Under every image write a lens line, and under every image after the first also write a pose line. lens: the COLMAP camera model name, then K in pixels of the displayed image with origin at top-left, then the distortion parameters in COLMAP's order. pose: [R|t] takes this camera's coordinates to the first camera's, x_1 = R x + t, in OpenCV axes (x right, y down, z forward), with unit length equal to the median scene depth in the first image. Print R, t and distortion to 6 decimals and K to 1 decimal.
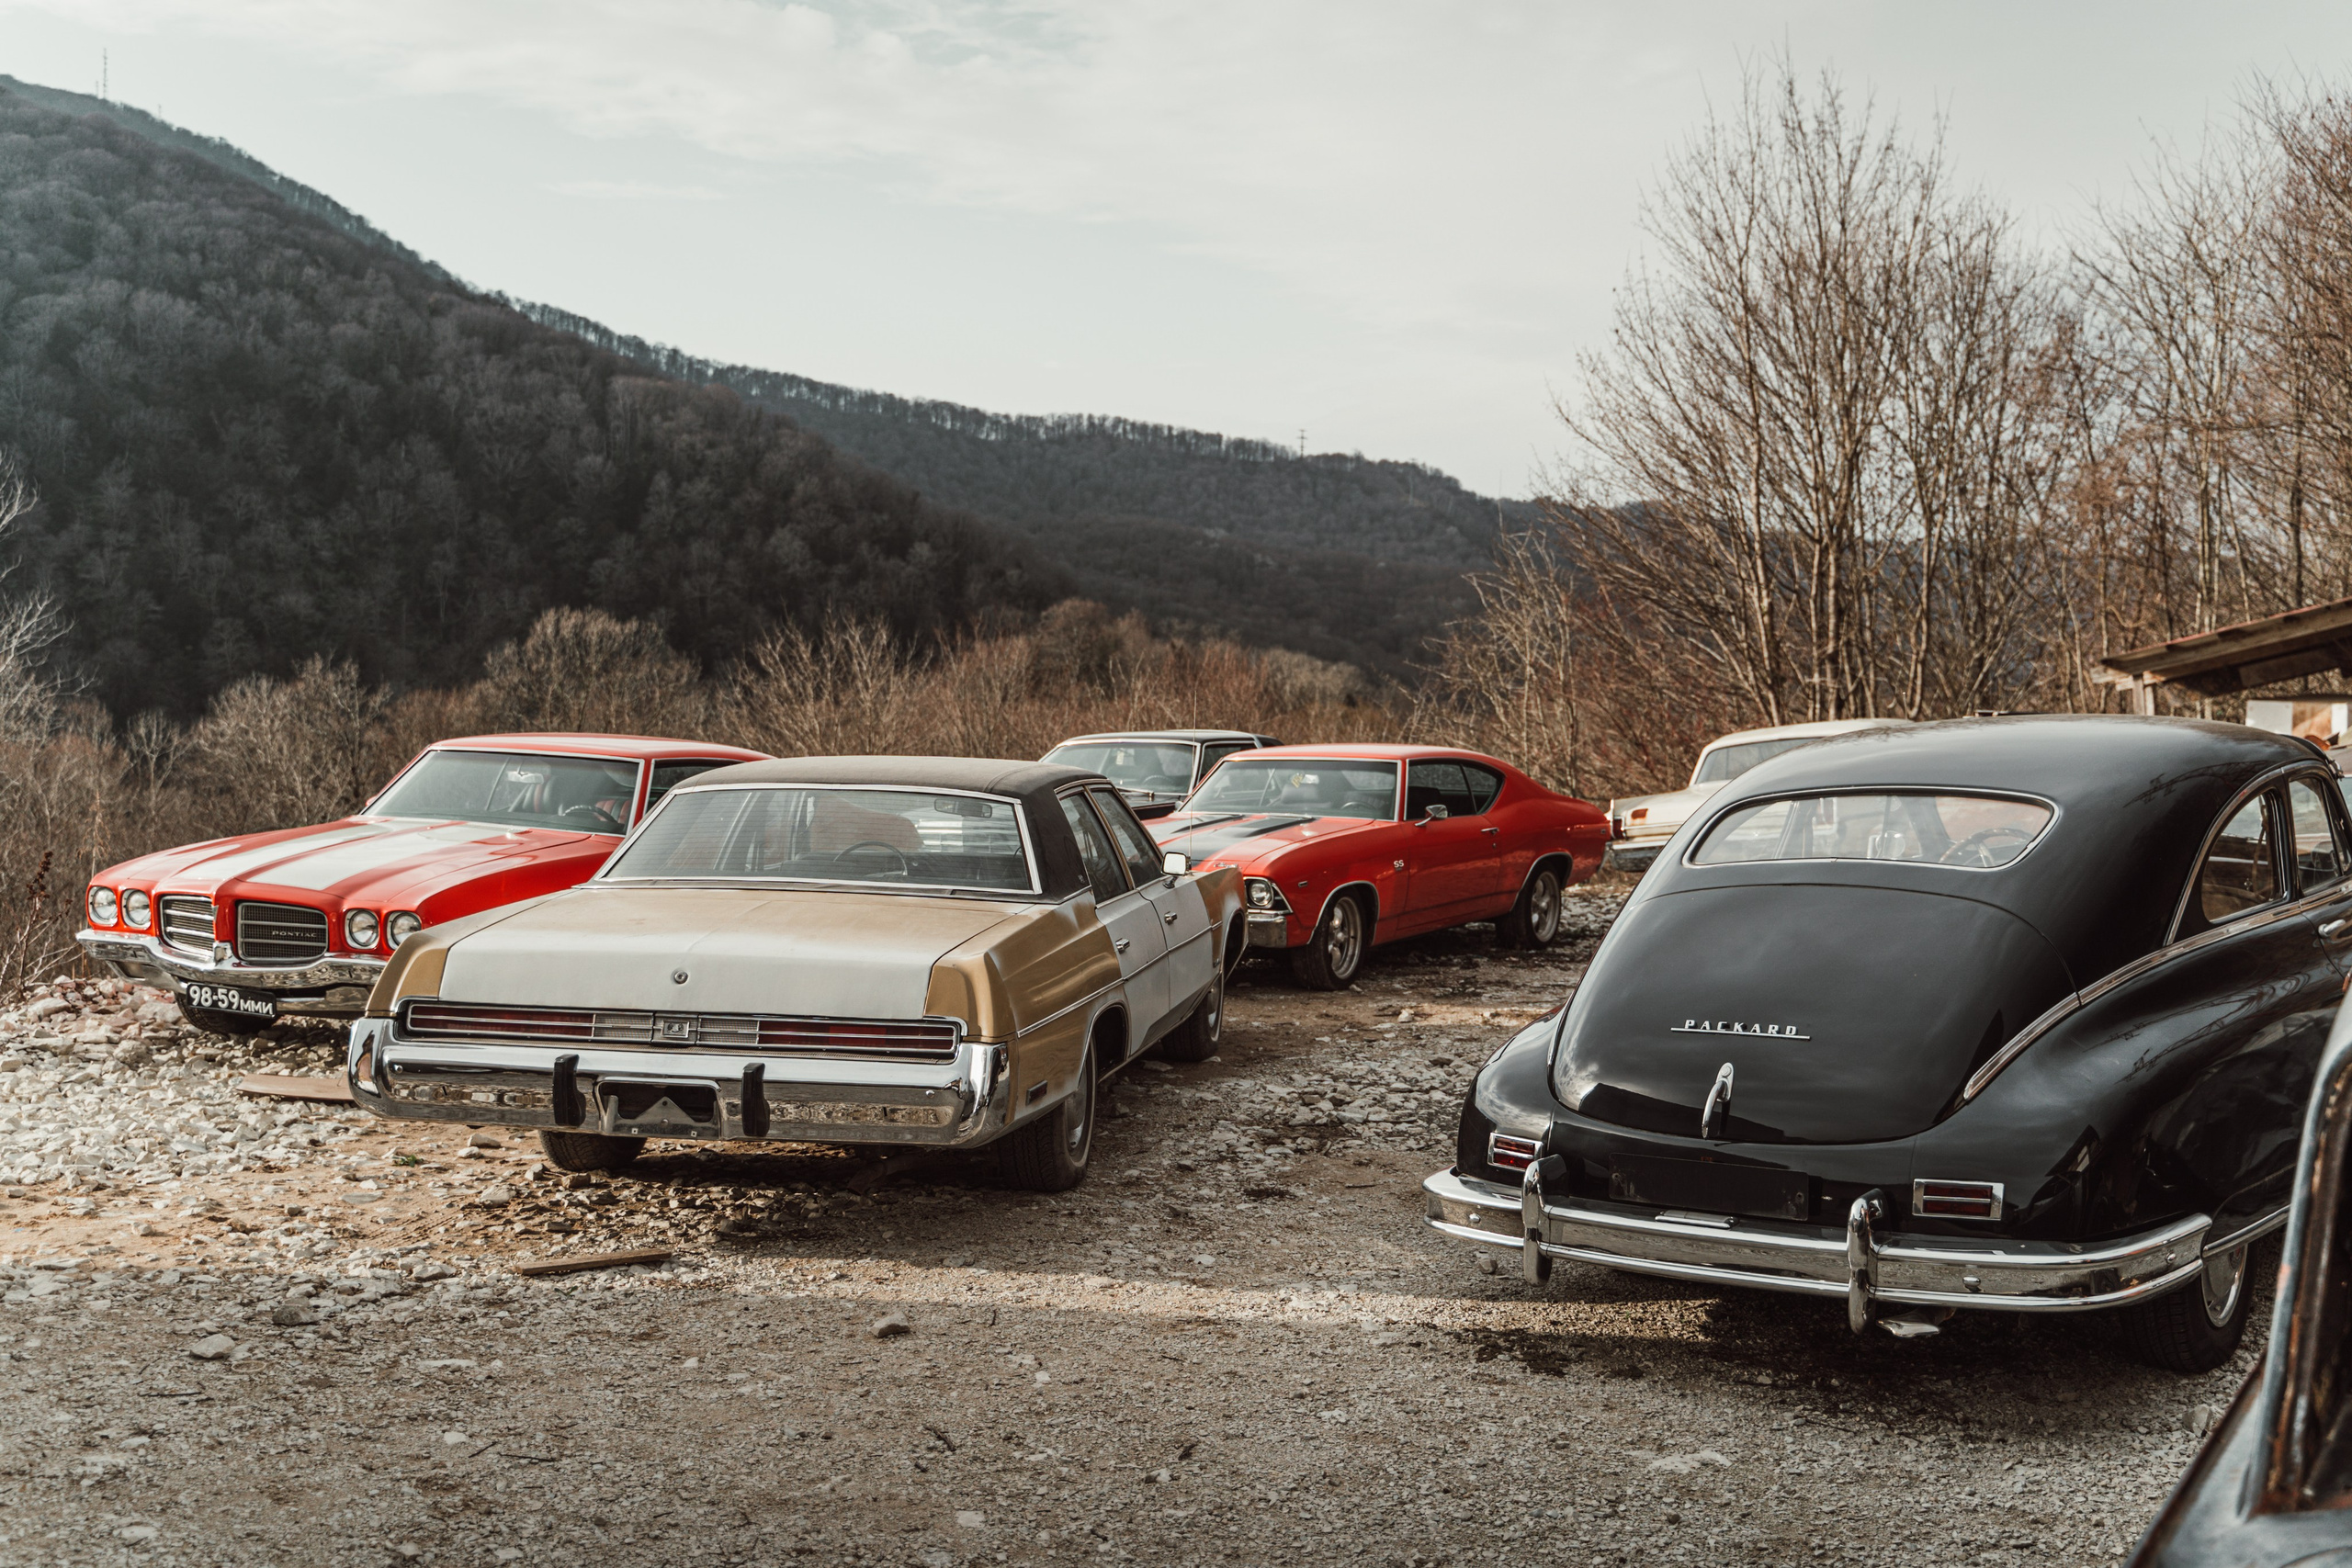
lens RADIAL K [[2403.7, 0, 1192.1], [0, 2403.7, 787.5], [0, 0, 1]] dist [0.007179, 0.000000]
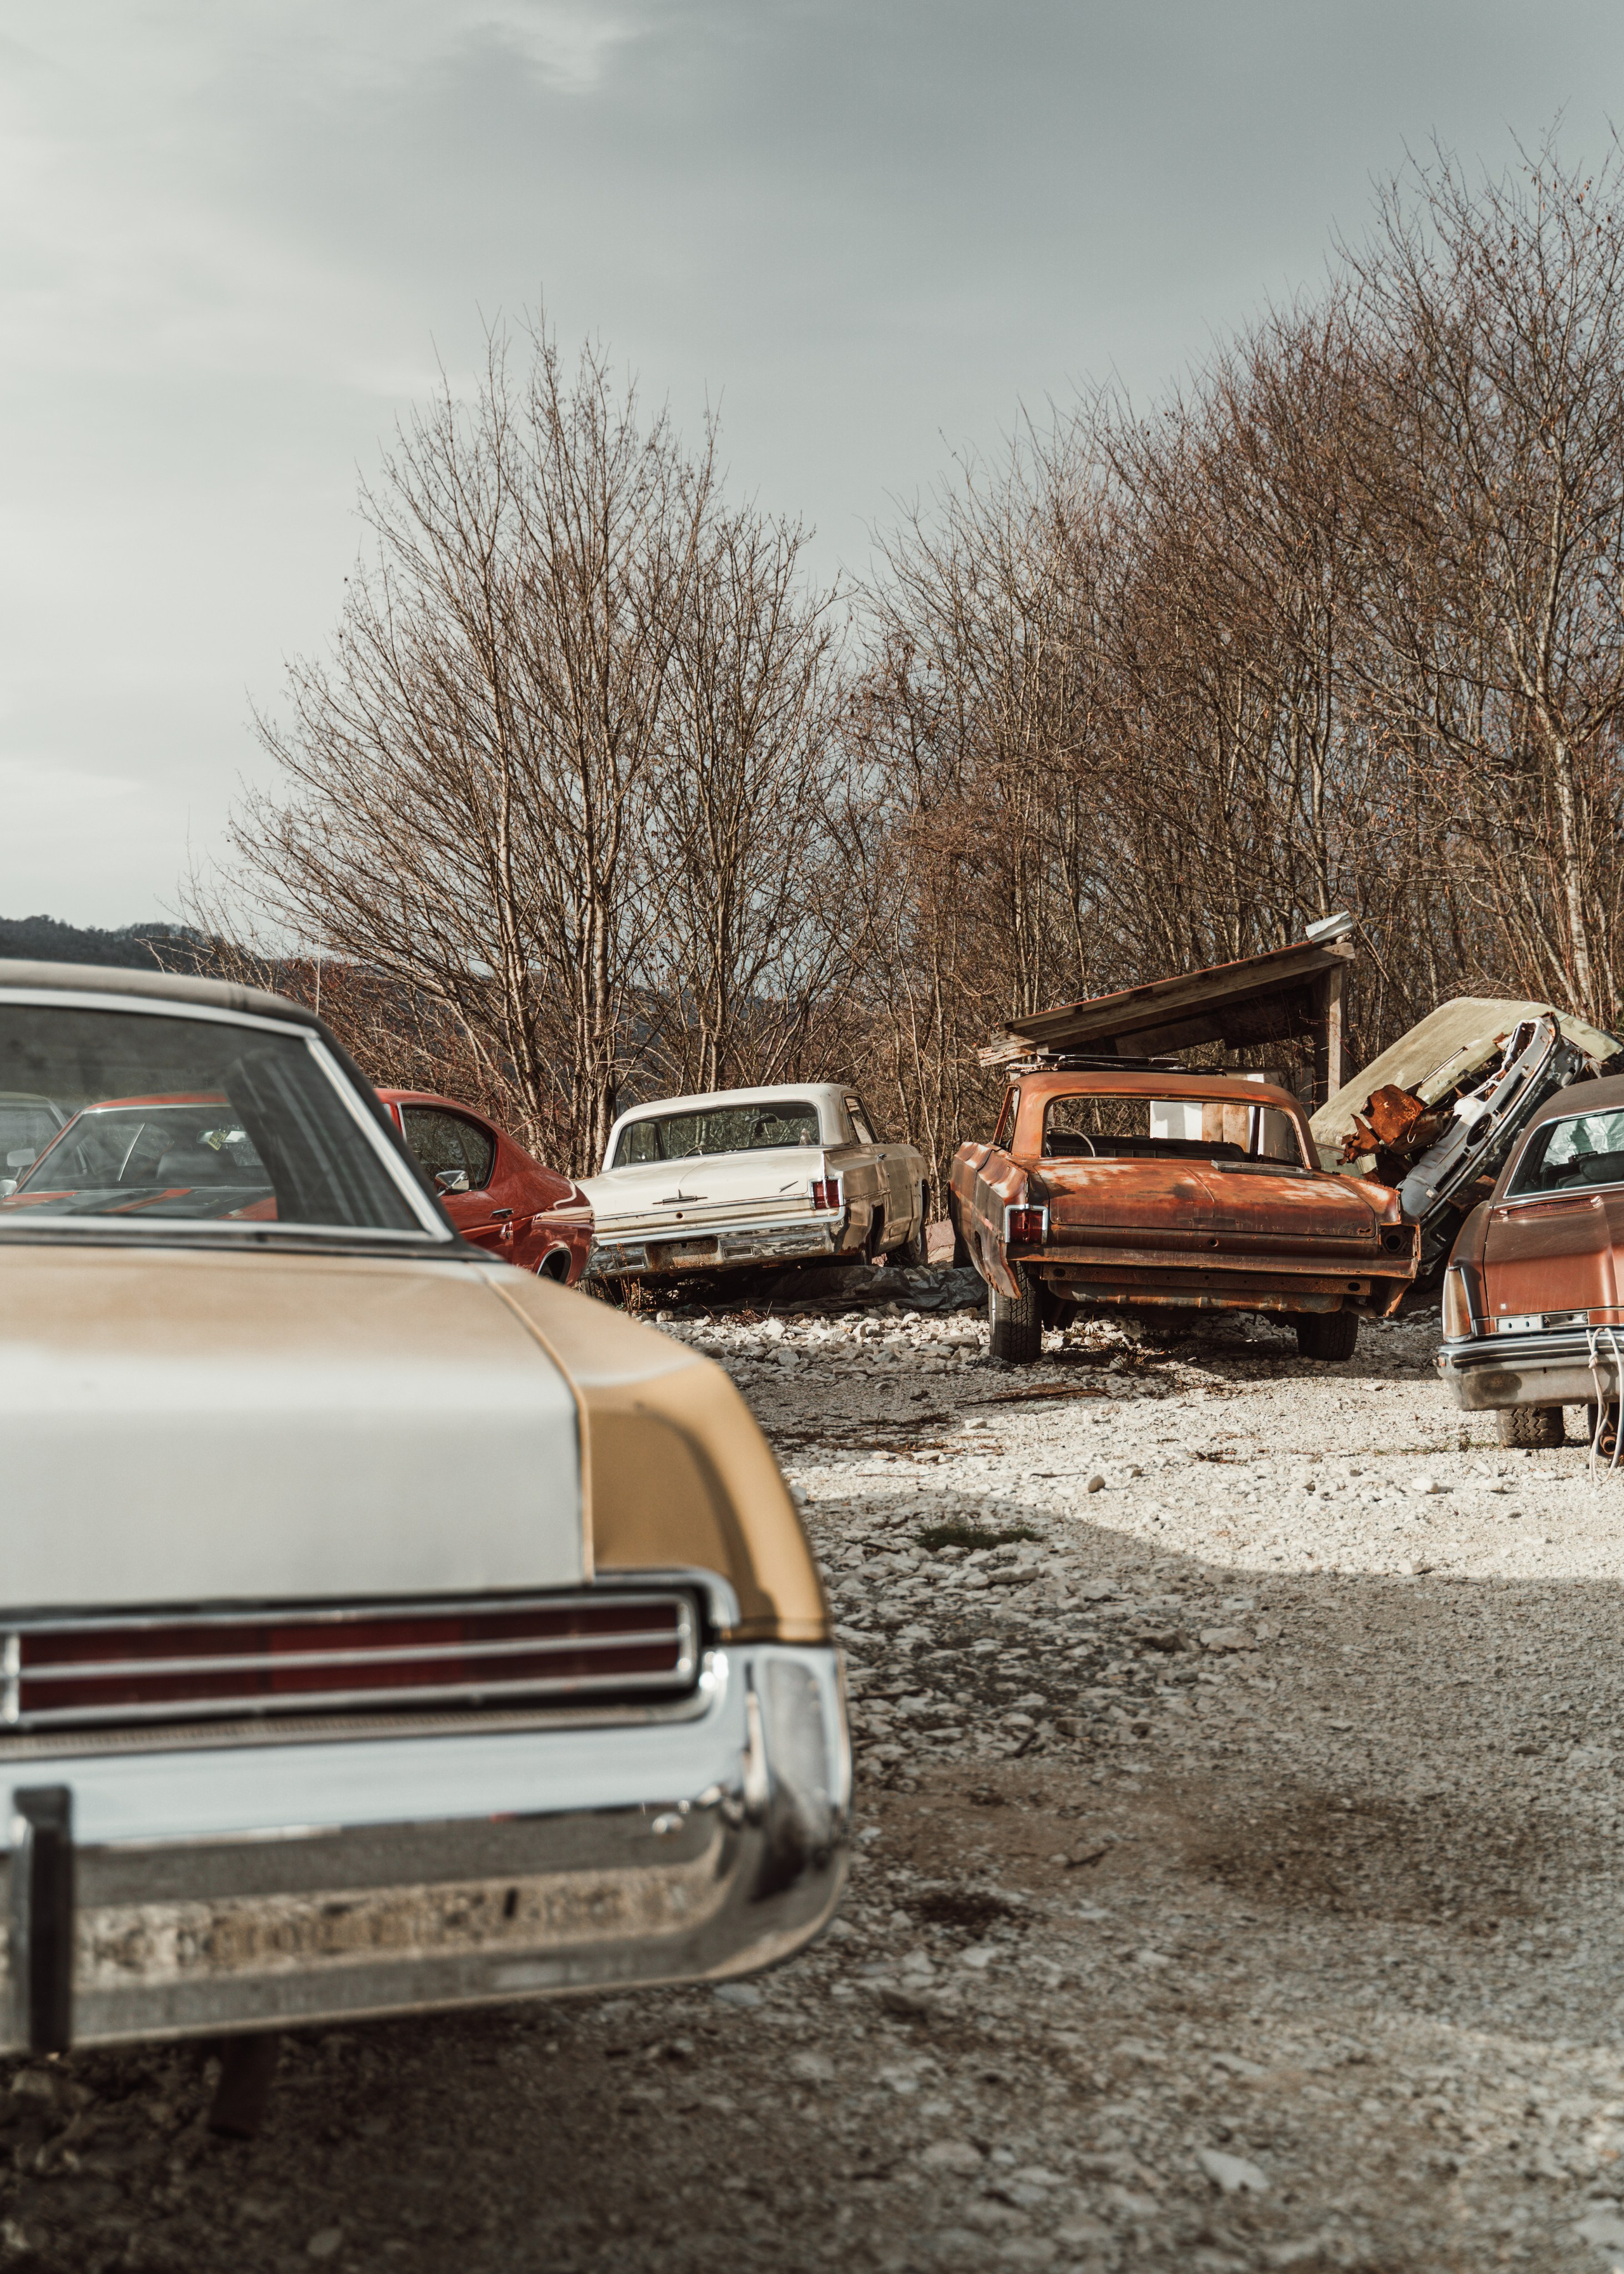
lens RADIAL K [[2607.6, 0, 814.8], [0, 2607.6, 1139.0], [0, 0, 1]] dist [-0.012777, 0.000000]
pose [[0.907716, -0.009617, 0.419475, -0.047889], [0.025167, 0.999185, -0.031551, 0.010689], [-0.418830, 0.039196, 0.907218, 0.144142]]
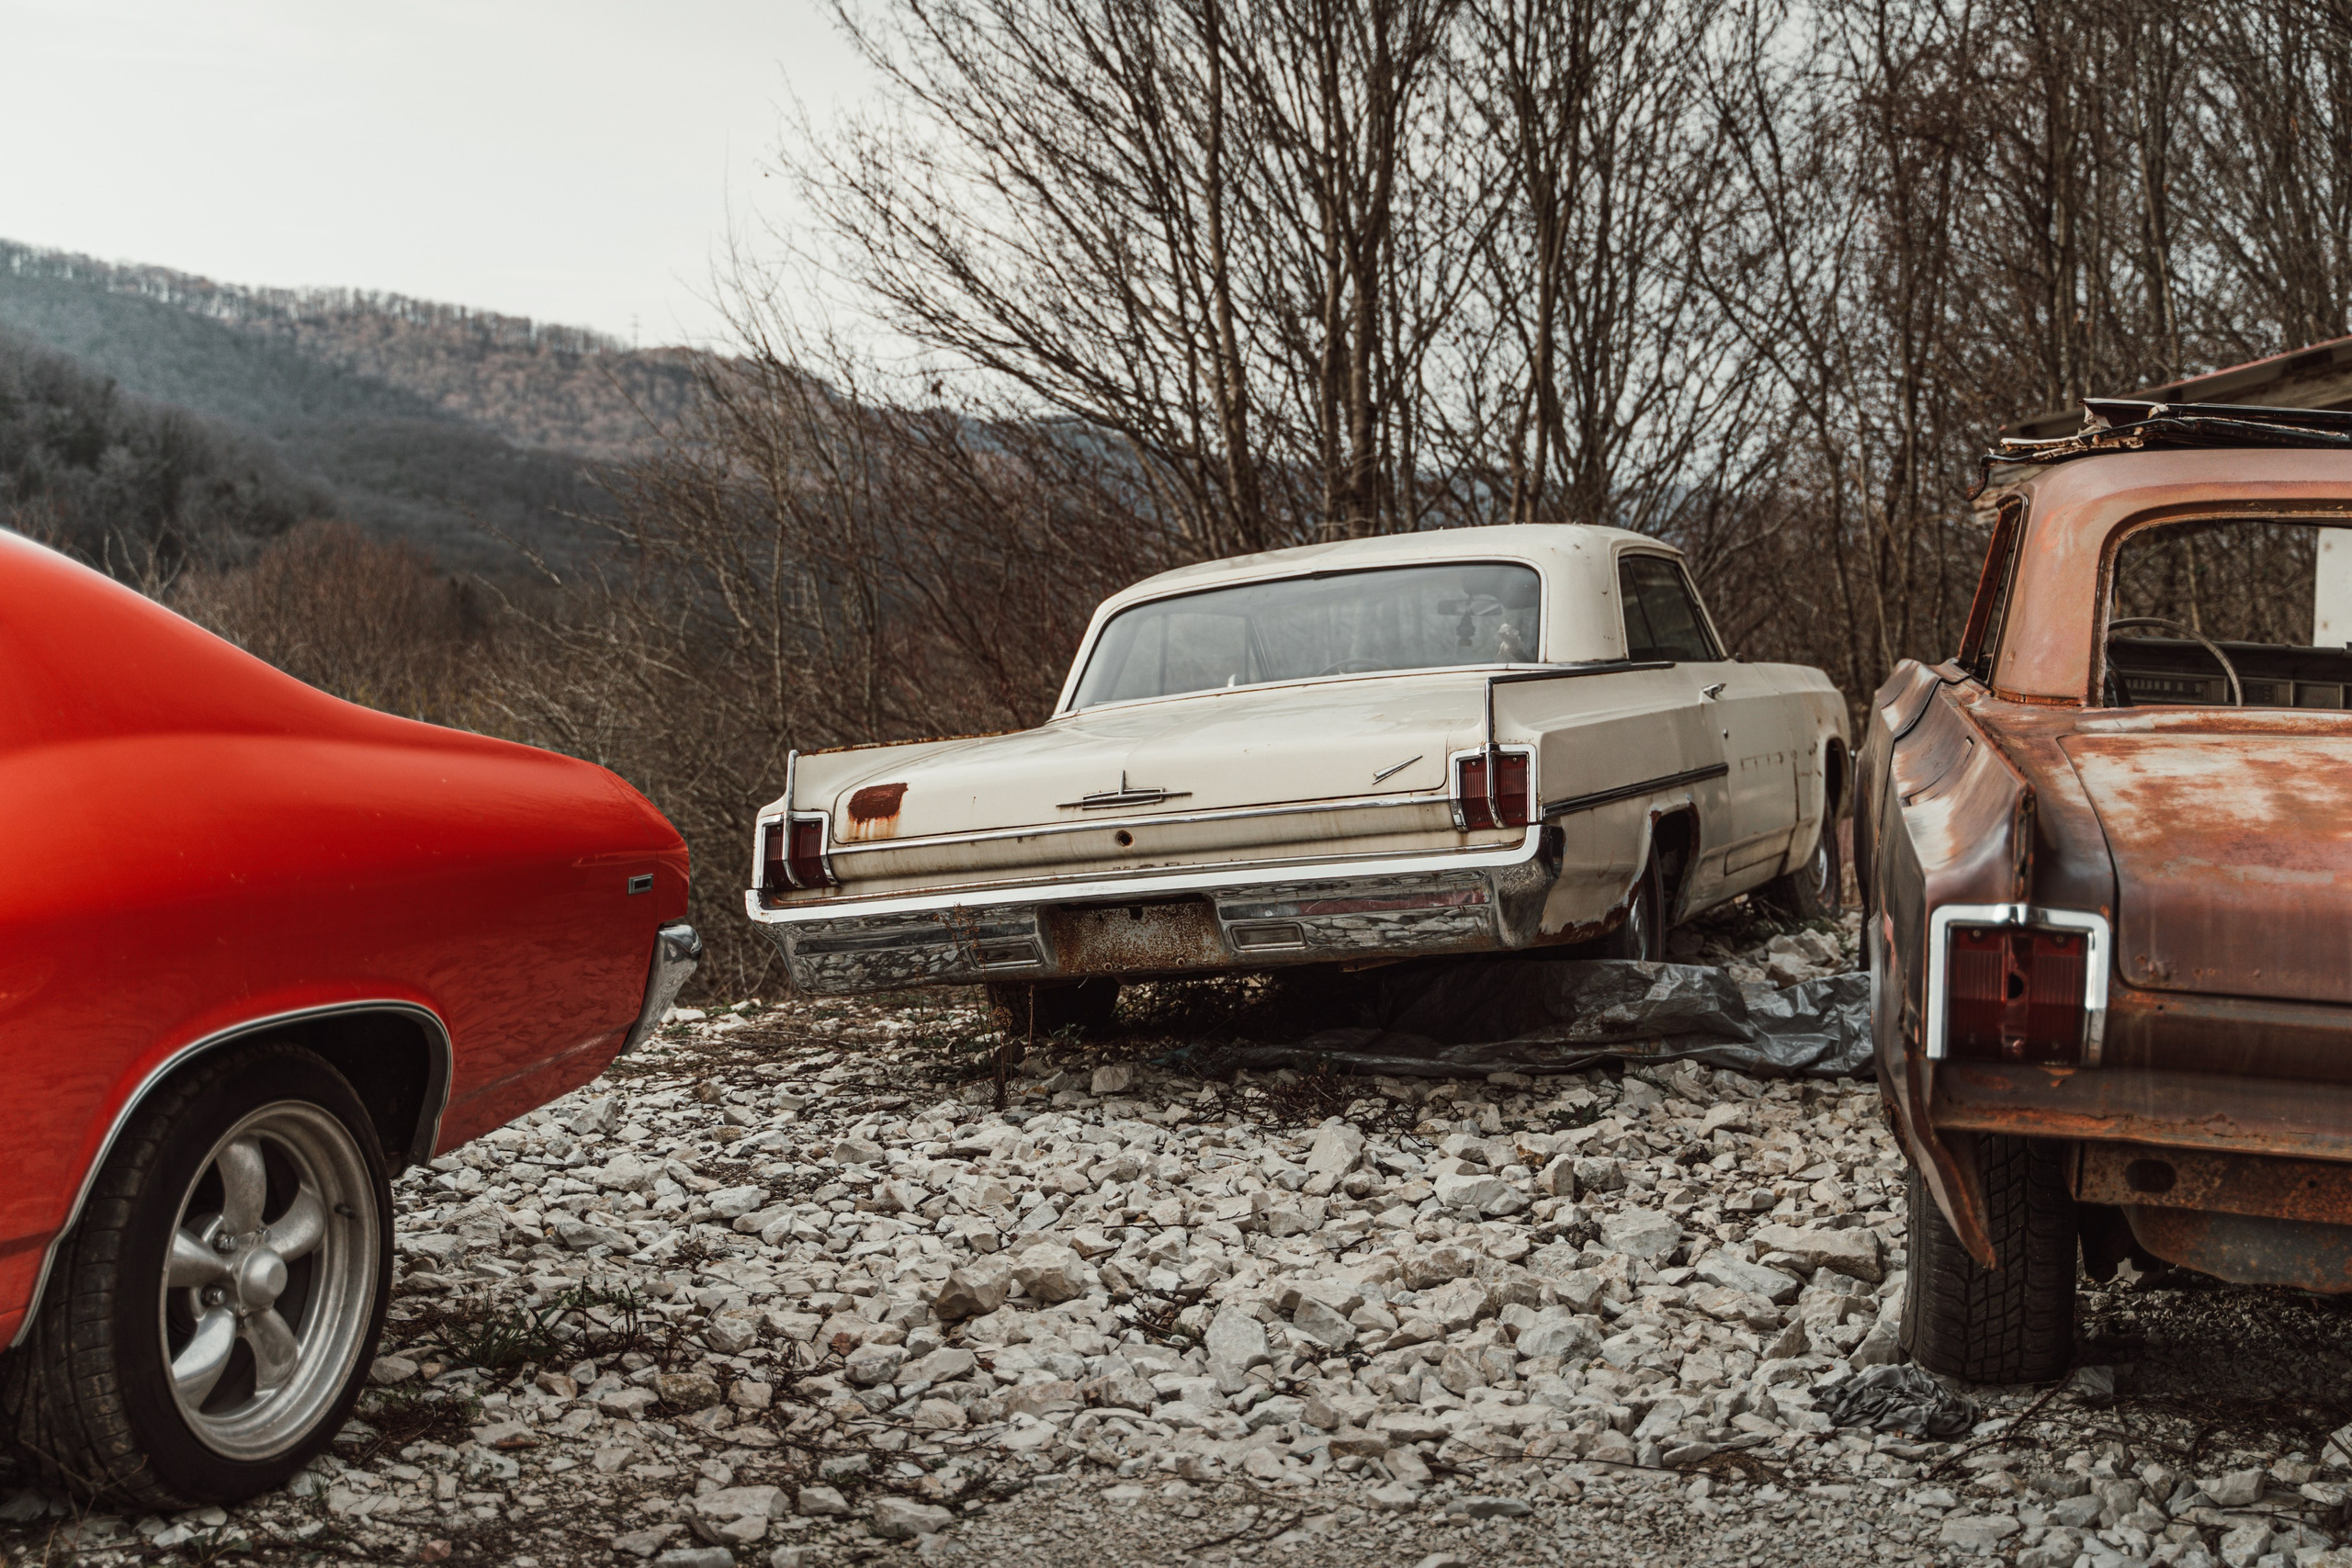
lens RADIAL K [[2988.2, 0, 1176.9], [0, 2988.2, 781.9], [0, 0, 1]] dist [0.016864, 0.000000]
pose [[0.975075, -0.009285, 0.221683, 0.082365], [0.008116, 0.999948, 0.006182, 0.003871], [-0.221729, -0.004228, 0.975099, 0.371673]]
